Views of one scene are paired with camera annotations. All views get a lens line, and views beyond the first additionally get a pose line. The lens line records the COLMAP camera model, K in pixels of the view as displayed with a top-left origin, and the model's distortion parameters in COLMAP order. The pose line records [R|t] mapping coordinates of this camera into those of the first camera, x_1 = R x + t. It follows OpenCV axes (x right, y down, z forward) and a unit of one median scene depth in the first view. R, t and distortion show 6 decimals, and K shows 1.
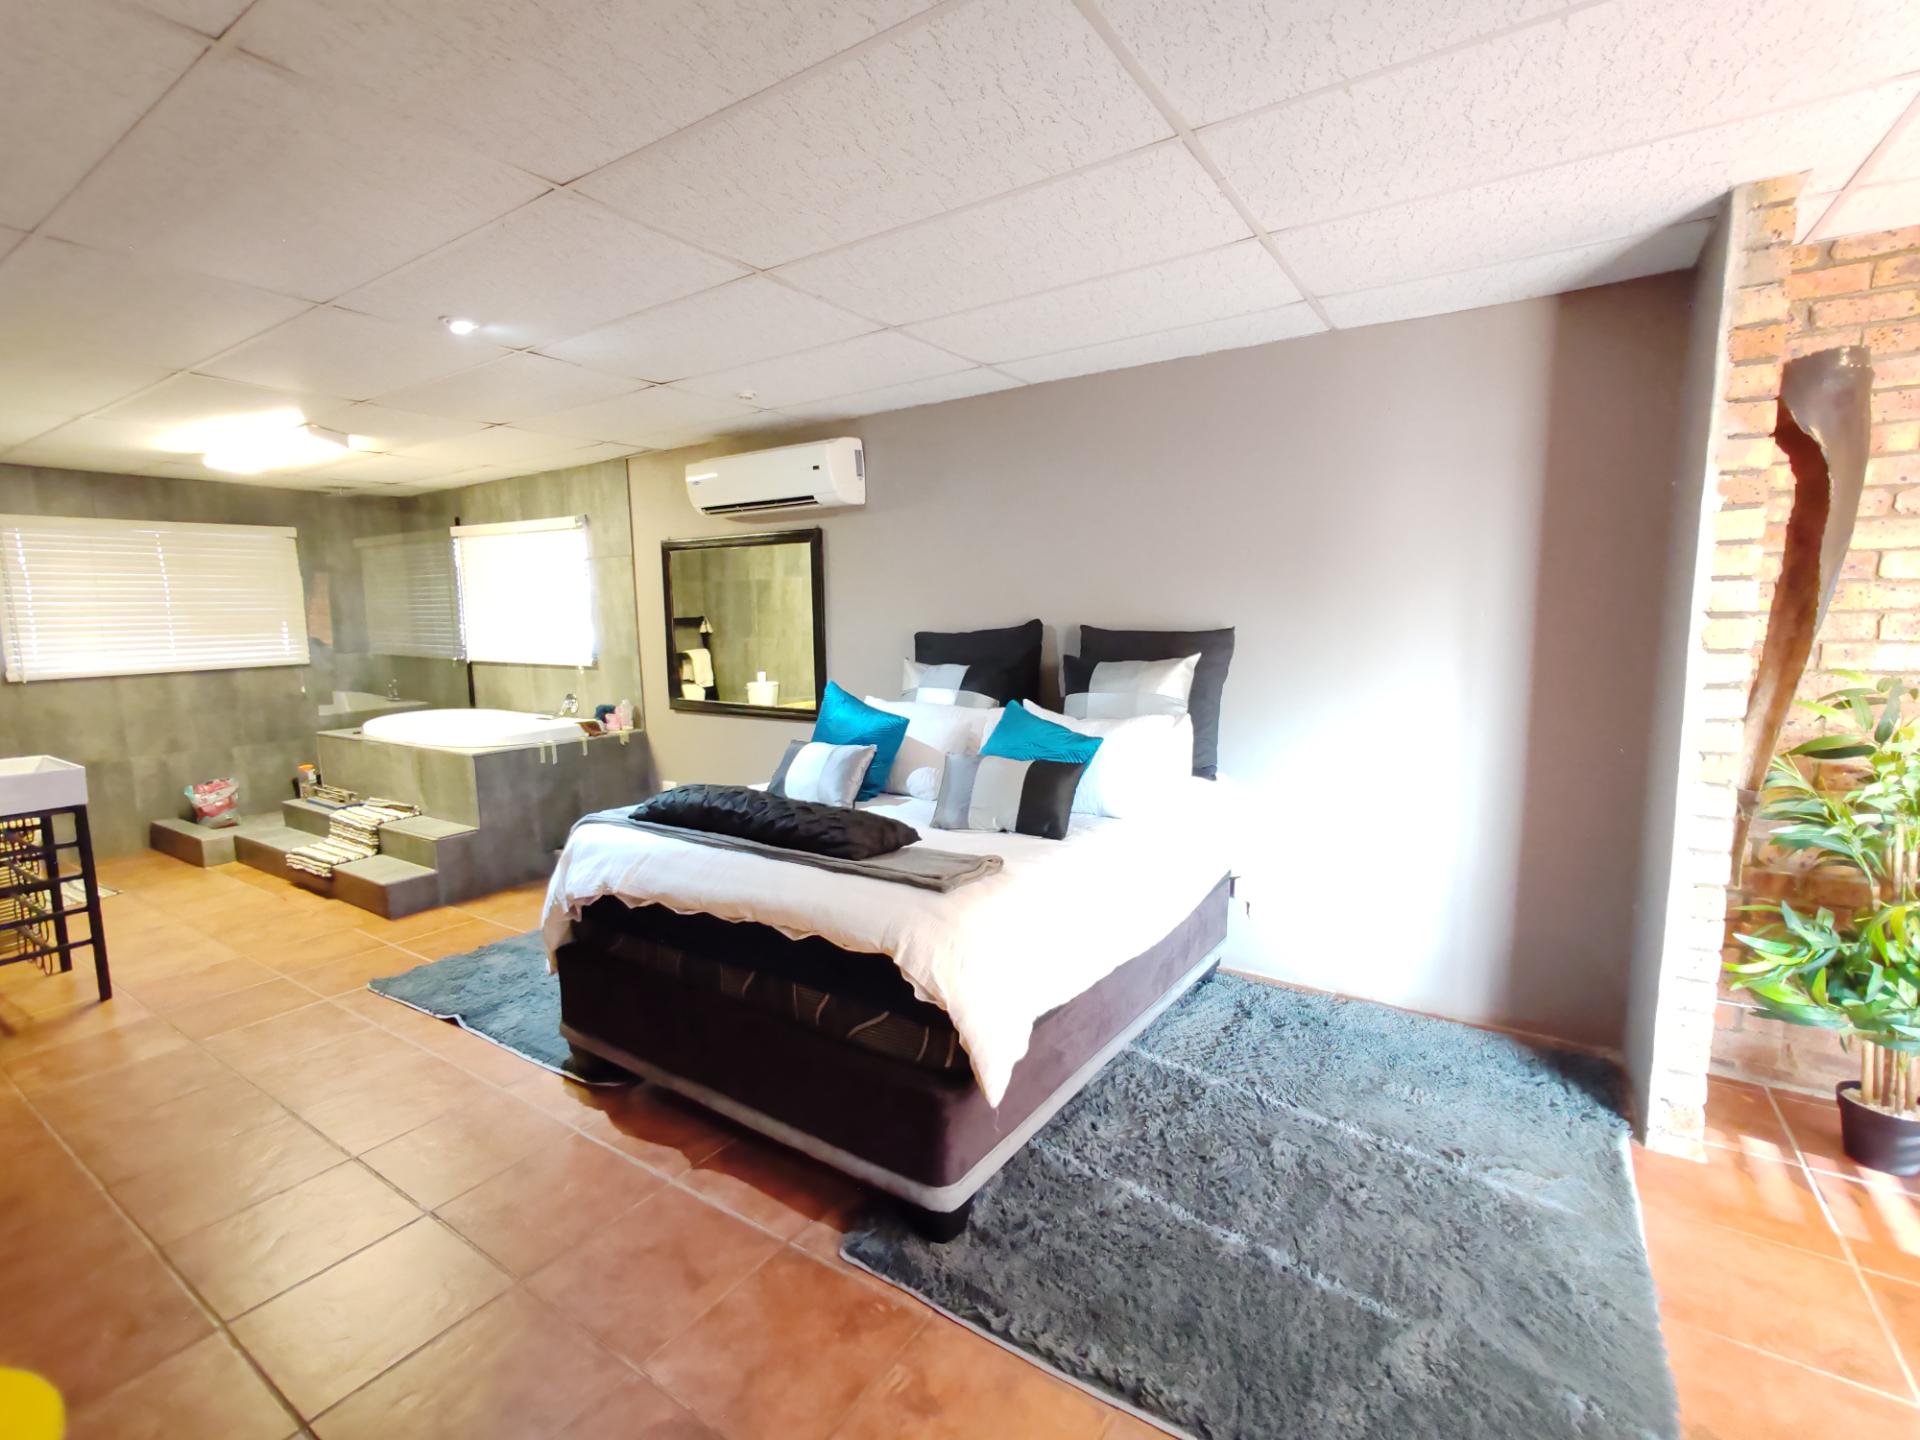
lens RADIAL K [[873.3, 0, 949.4], [0, 873.3, 727.9], [0, 0, 1]] dist [-0.000517, 0.002341]
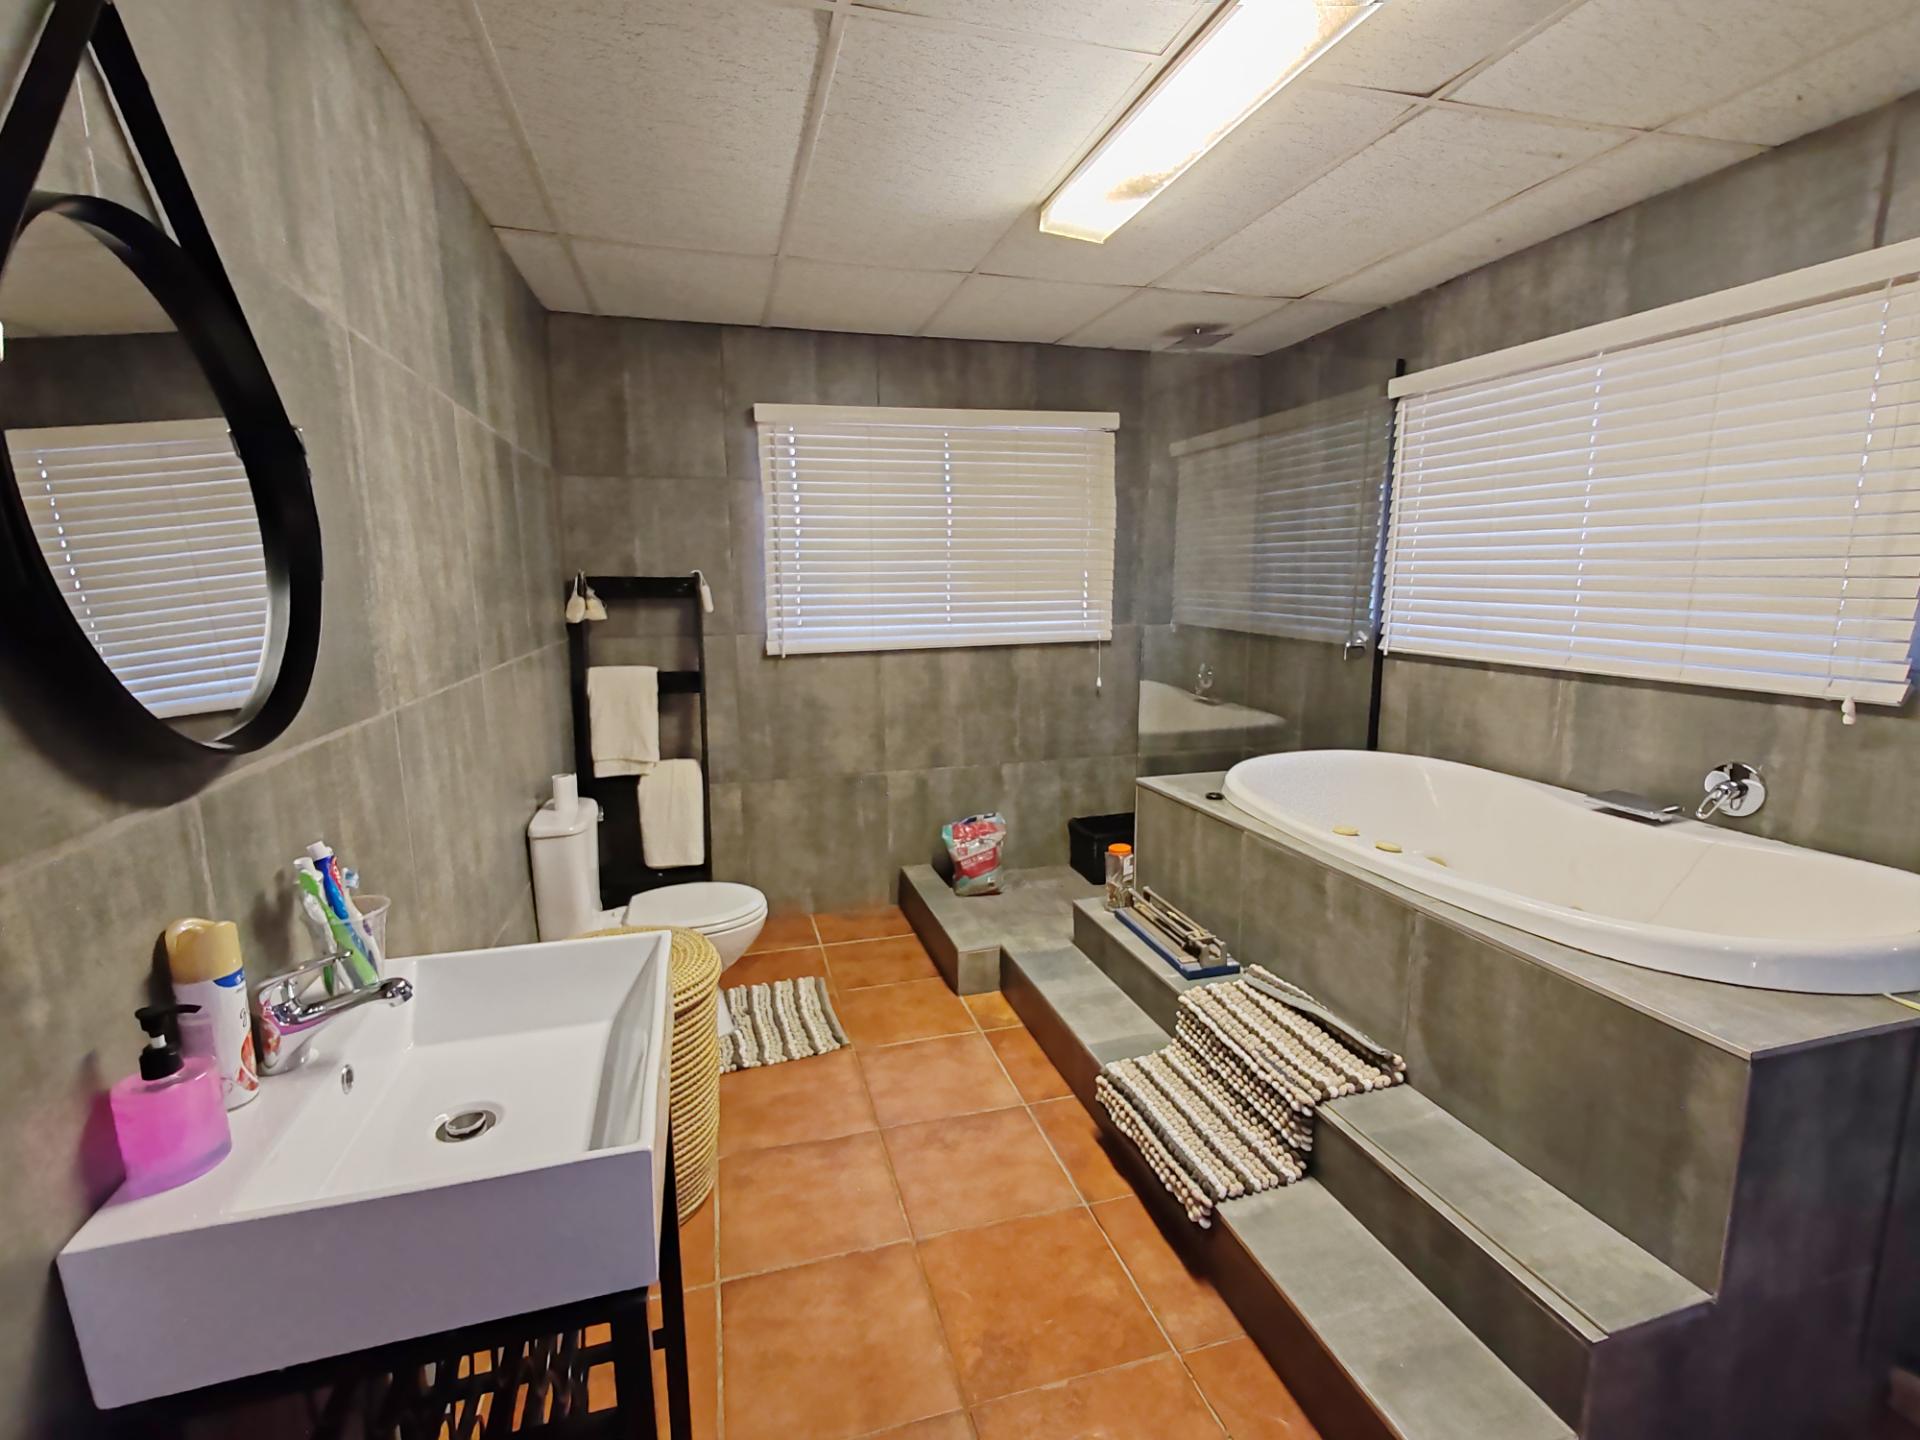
lens RADIAL K [[873.3, 0, 954.3], [0, 873.3, 722.3], [0, 0, 1]] dist [-0.000517, 0.002341]
pose [[0.757012, 0.113231, -0.643515, -0.458353], [-0.087797, 0.993566, 0.071544, -0.055245], [0.647475, 0.002339, 0.762083, 0.509208]]
